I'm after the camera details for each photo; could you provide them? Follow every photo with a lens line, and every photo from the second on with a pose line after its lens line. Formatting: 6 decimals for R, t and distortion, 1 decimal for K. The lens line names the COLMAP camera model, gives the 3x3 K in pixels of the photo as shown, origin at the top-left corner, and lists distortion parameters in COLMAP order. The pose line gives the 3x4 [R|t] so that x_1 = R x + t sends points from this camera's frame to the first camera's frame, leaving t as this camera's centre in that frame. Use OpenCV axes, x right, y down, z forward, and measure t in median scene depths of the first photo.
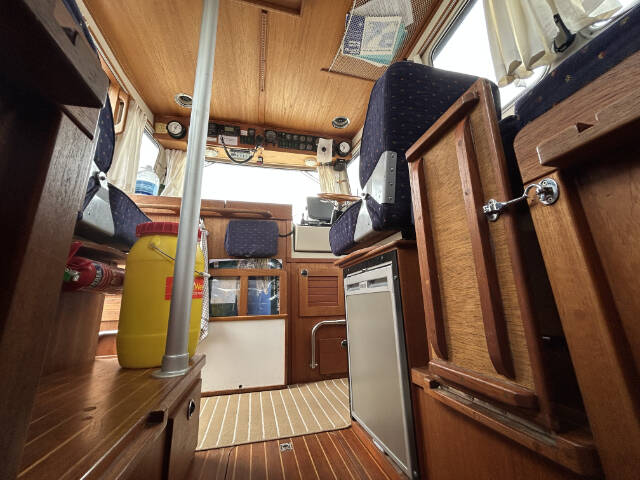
lens RADIAL K [[257.0, 0, 318.4], [0, 257.0, 240.3], [0, 0, 1]] dist [-0.000619, 0.000262]
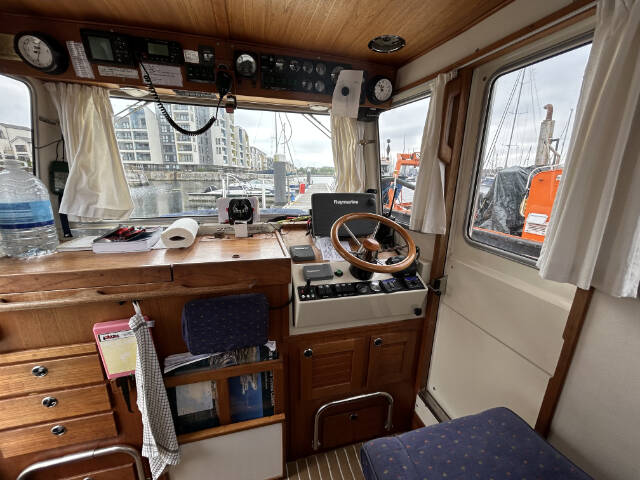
lens RADIAL K [[257.0, 0, 318.4], [0, 257.0, 240.3], [0, 0, 1]] dist [-0.000619, 0.000262]
pose [[0.998619, 0.039271, 0.034908, -0.046802], [-0.051174, 0.877606, 0.476644, -0.357640], [-0.011917, -0.477772, 0.878403, 0.391165]]
